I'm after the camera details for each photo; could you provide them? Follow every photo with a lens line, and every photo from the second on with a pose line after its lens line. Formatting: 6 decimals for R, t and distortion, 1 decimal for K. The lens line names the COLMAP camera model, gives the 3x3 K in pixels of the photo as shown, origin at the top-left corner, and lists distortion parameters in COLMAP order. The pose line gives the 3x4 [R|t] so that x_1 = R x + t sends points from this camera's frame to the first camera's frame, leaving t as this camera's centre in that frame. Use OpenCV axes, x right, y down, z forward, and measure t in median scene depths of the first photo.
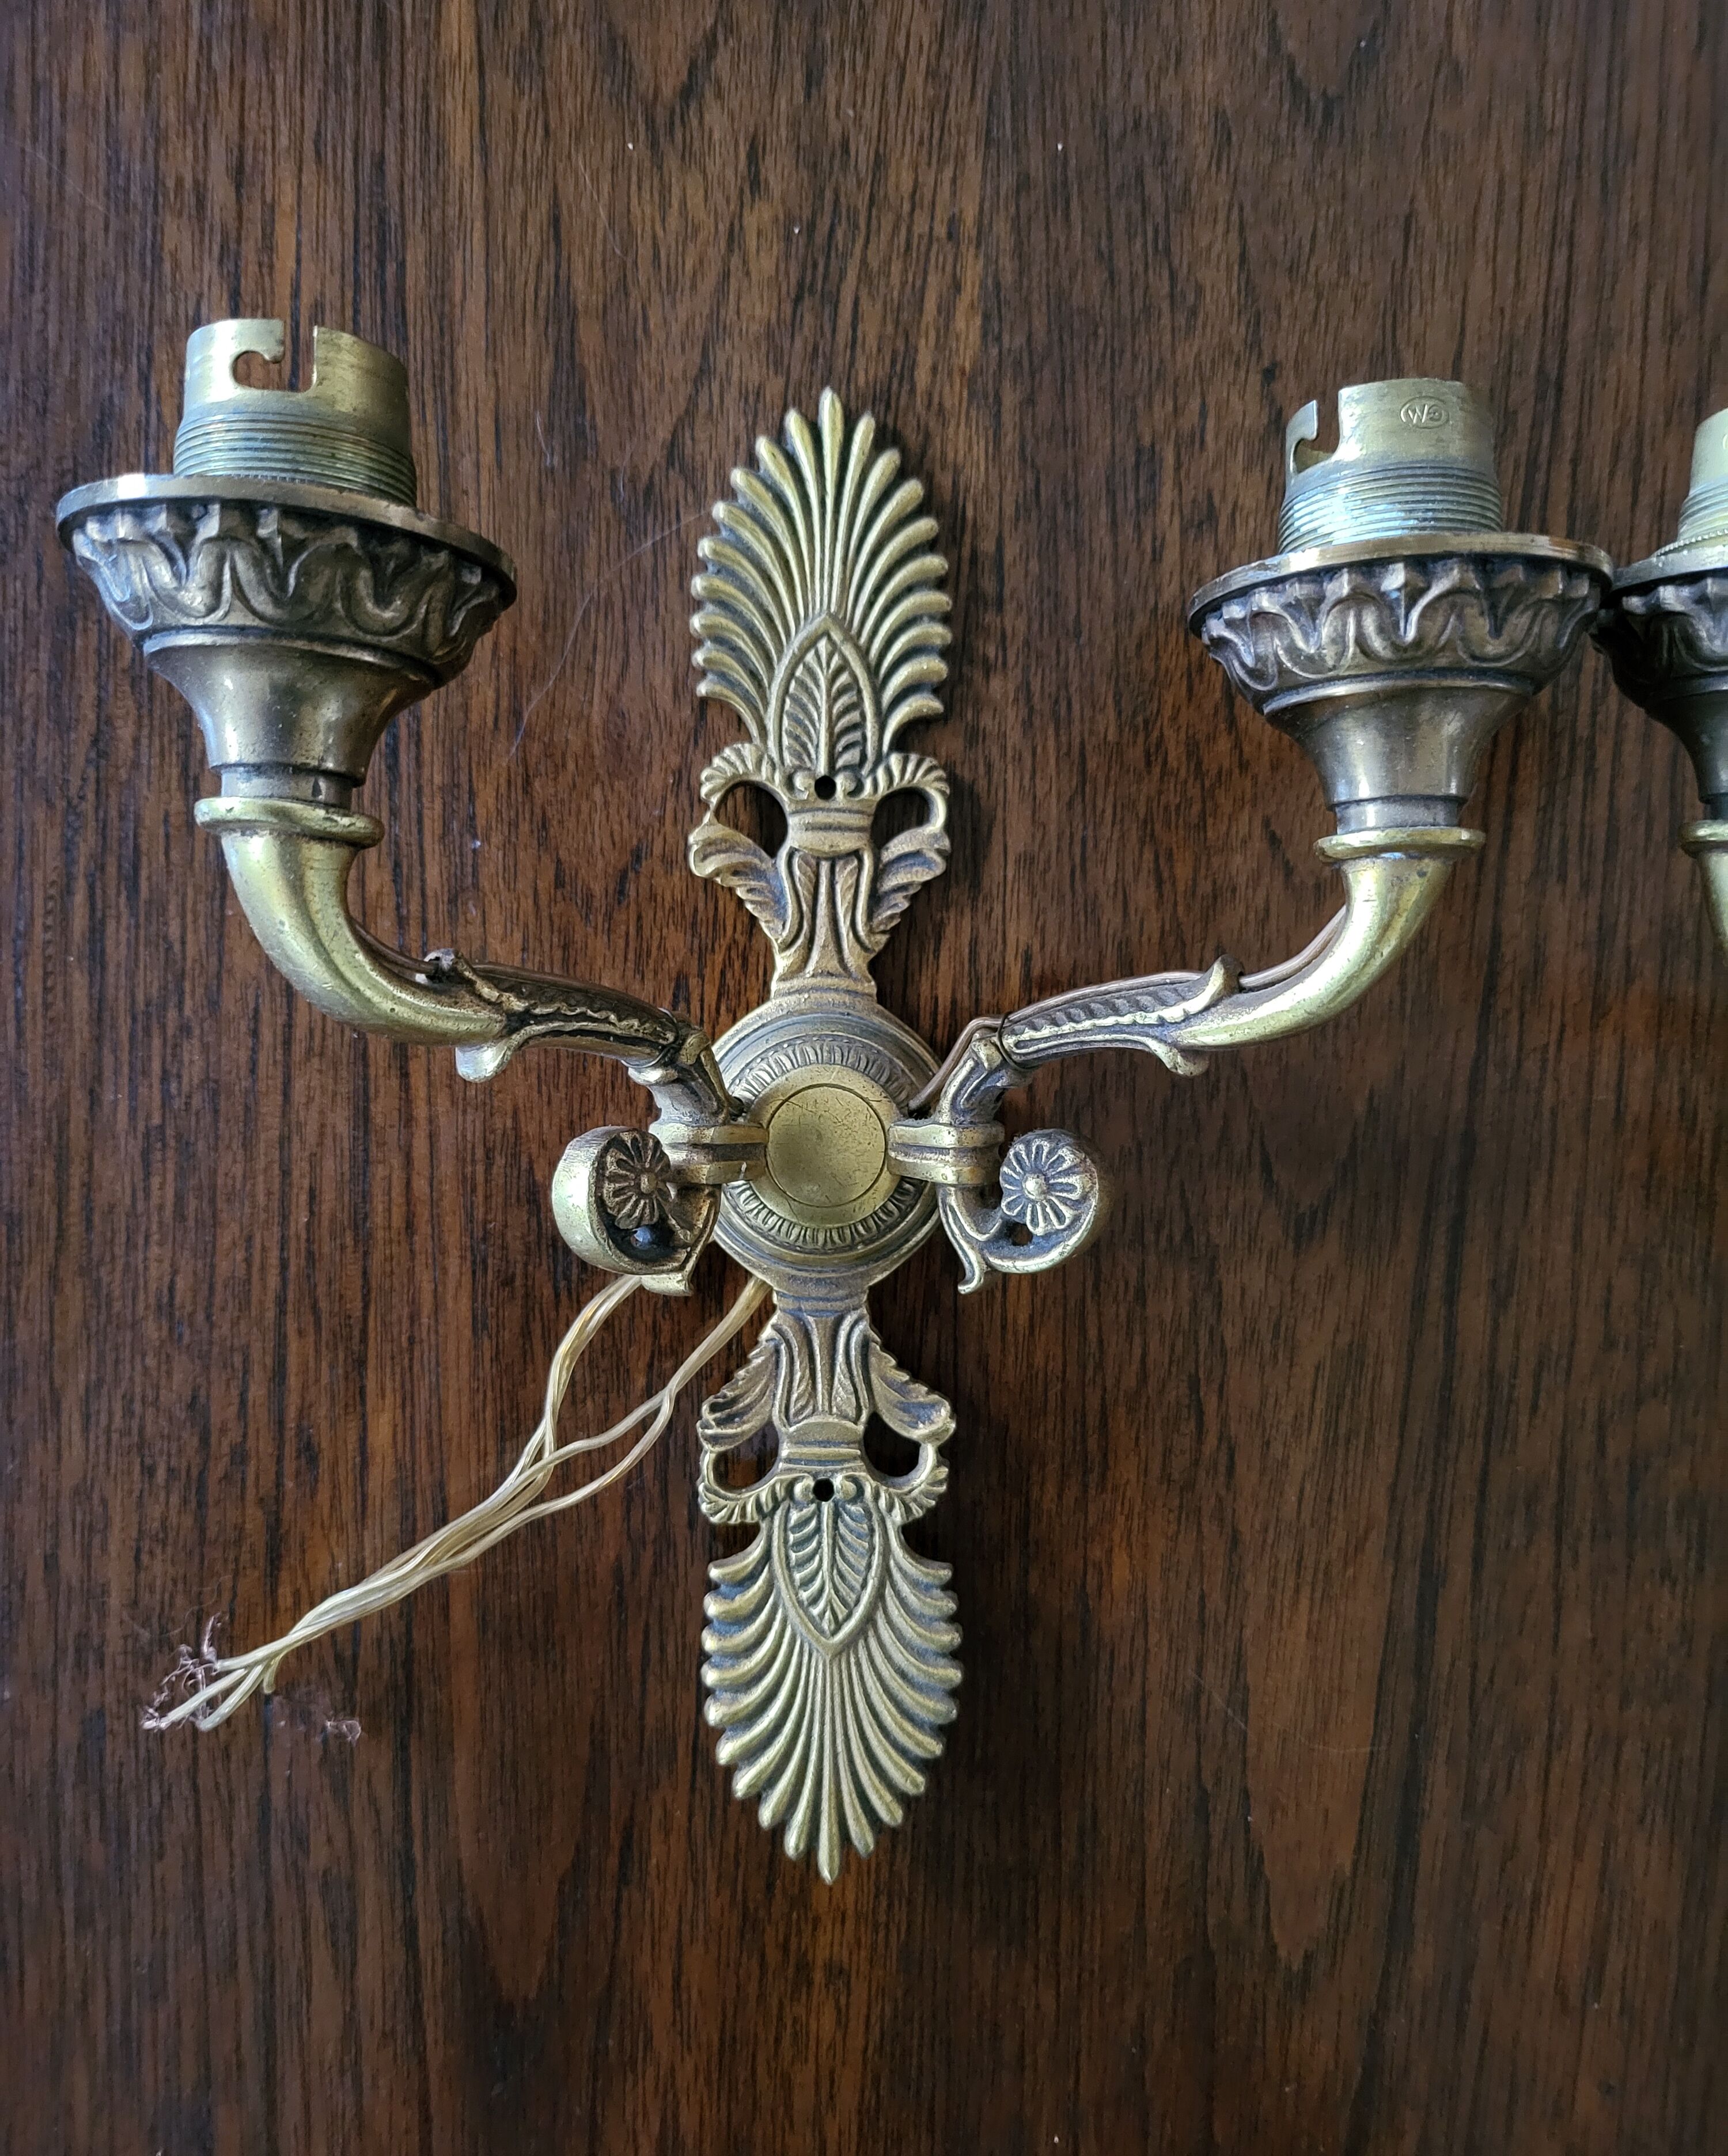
lens RADIAL K [[1670.1, 0, 876.8], [0, 1670.1, 1077.7], [0, 0, 1]] dist [0.034622, -0.065442]
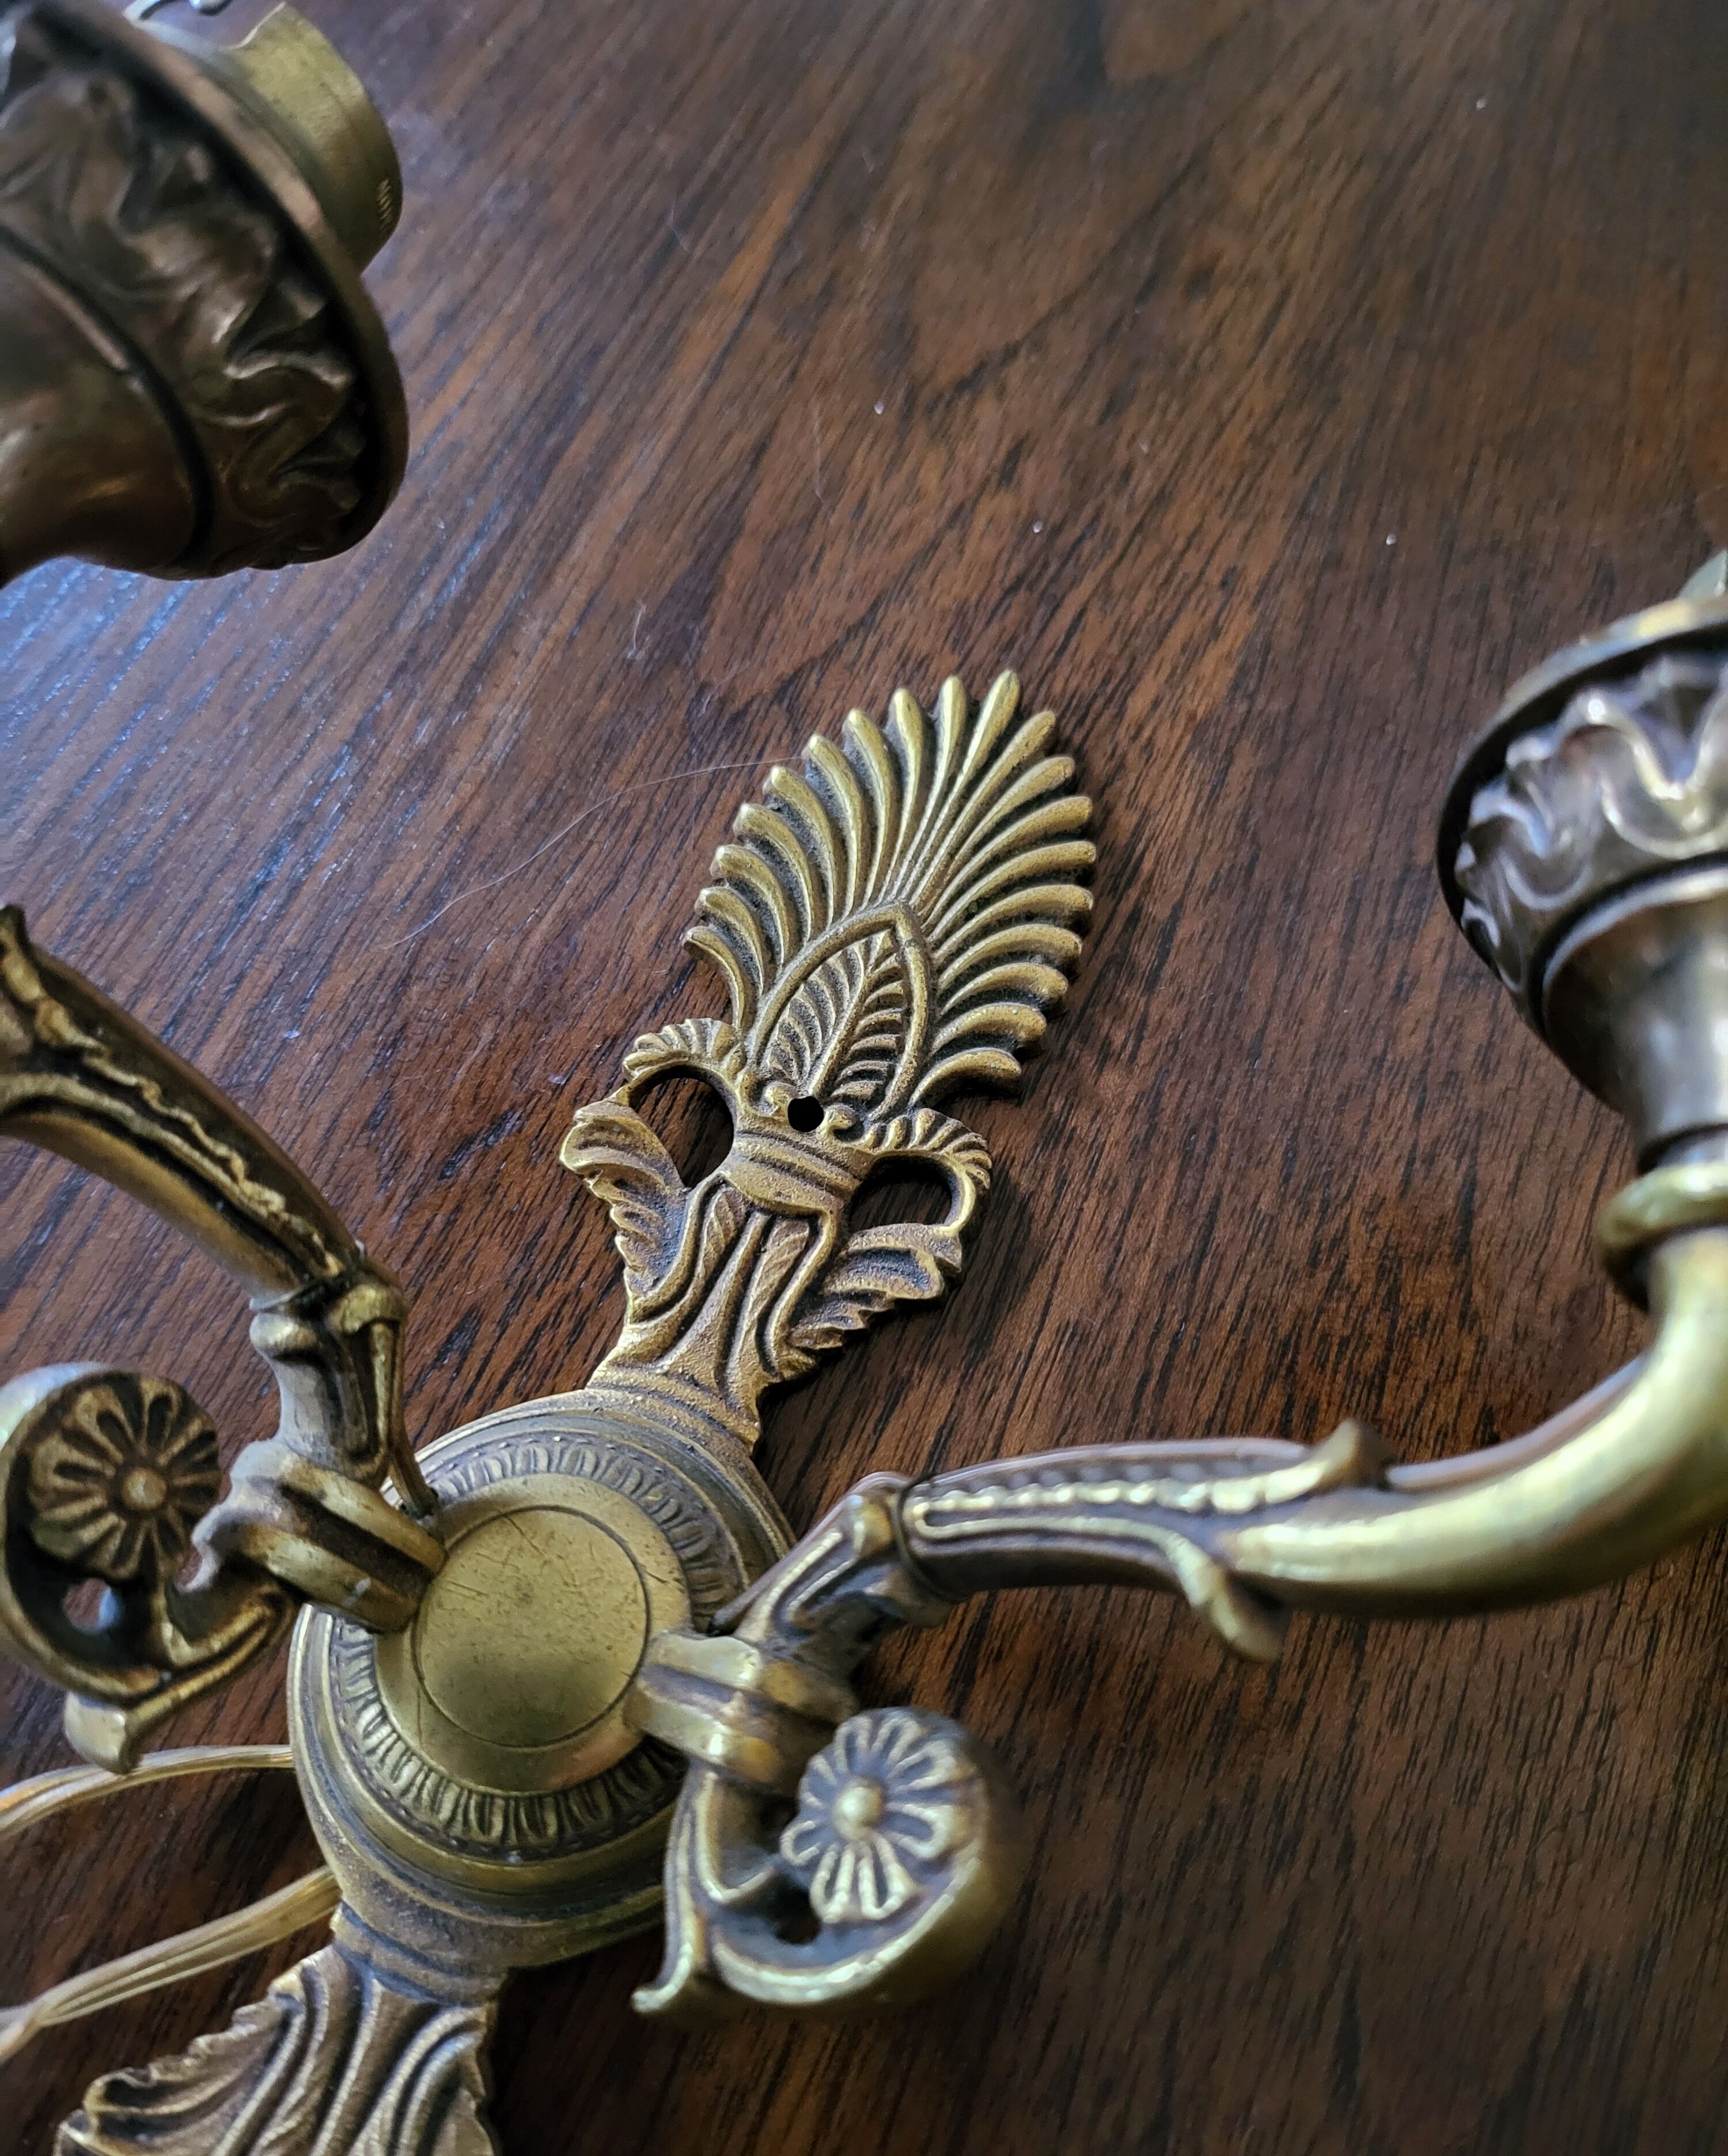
lens RADIAL K [[1686.2, 0, 887.4], [0, 1686.2, 1106.2], [0, 0, 1]] dist [0.009593, -0.039441]
pose [[0.933728, 0.301381, -0.193188, 0.120989], [-0.357475, 0.813718, -0.458338, 0.106944], [0.019066, 0.497023, 0.867528, 0.437494]]
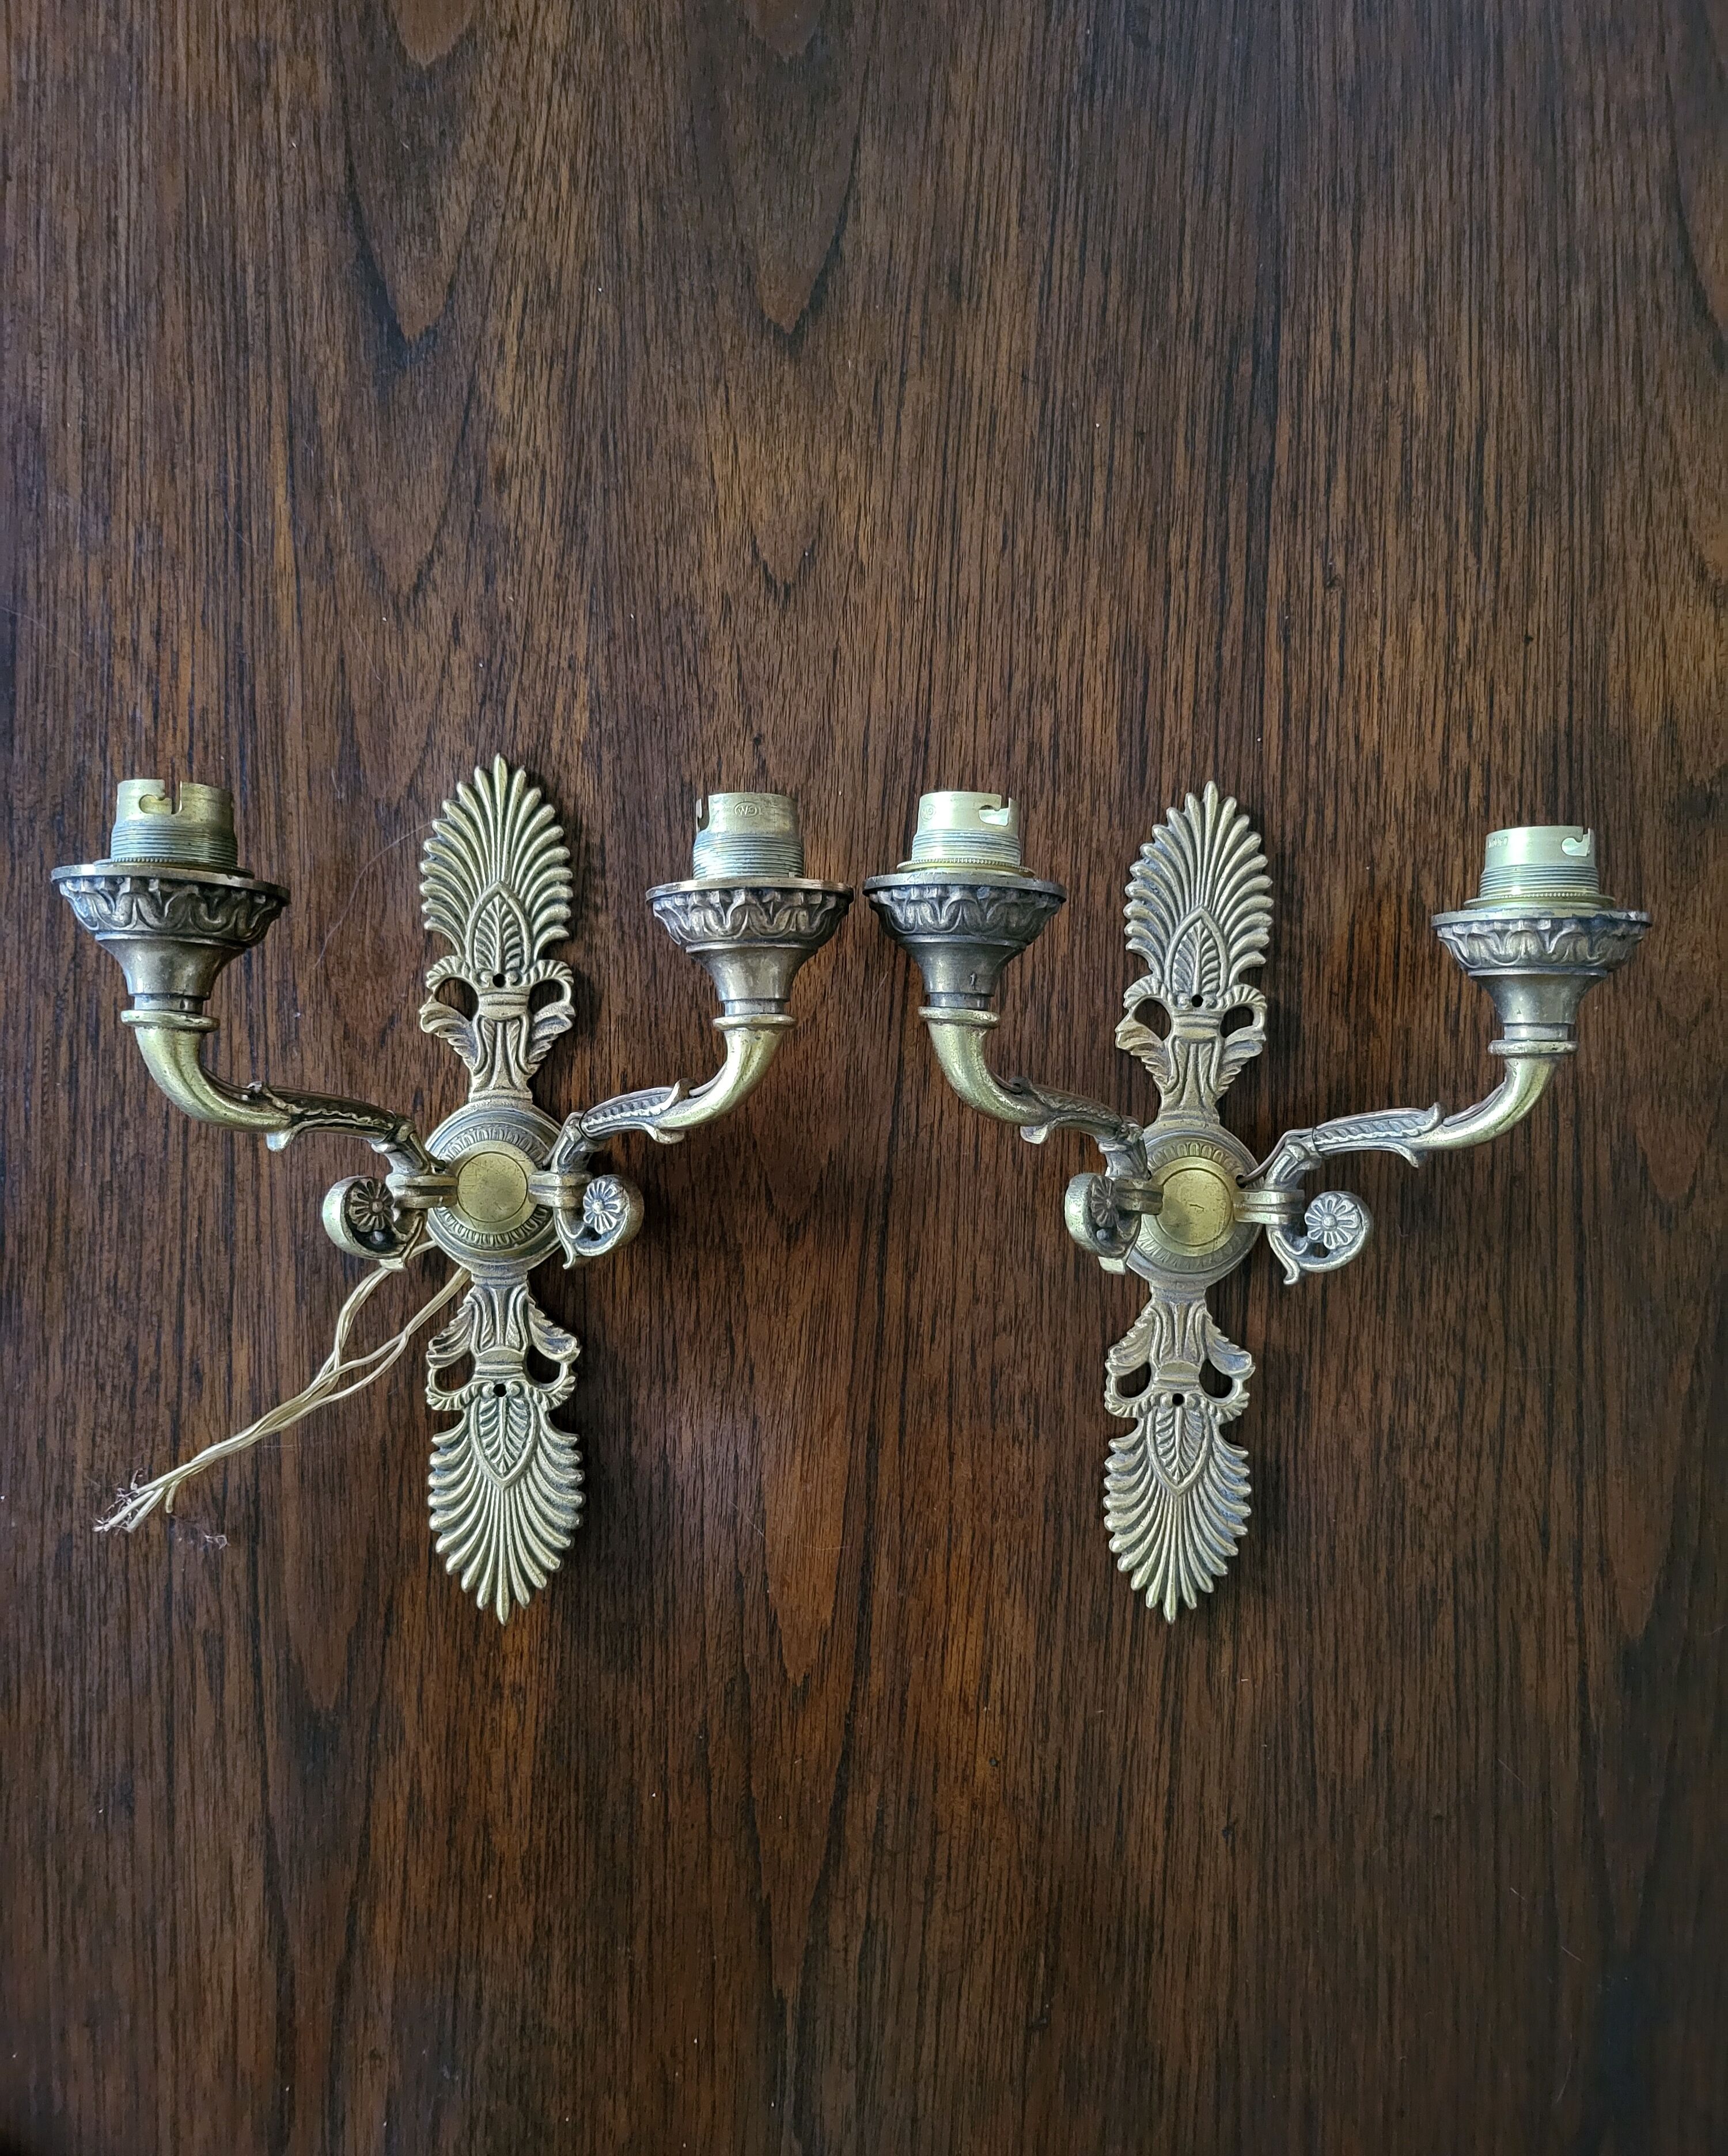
lens RADIAL K [[1637.8, 0, 879.1], [0, 1637.8, 1079.1], [0, 0, 1]] dist [0.046274, -0.056873]
pose [[0.999886, -0.012297, 0.008779, 0.343451], [0.012704, 0.998774, -0.047850, 0.014734], [-0.008180, 0.047956, 0.998816, -0.691648]]
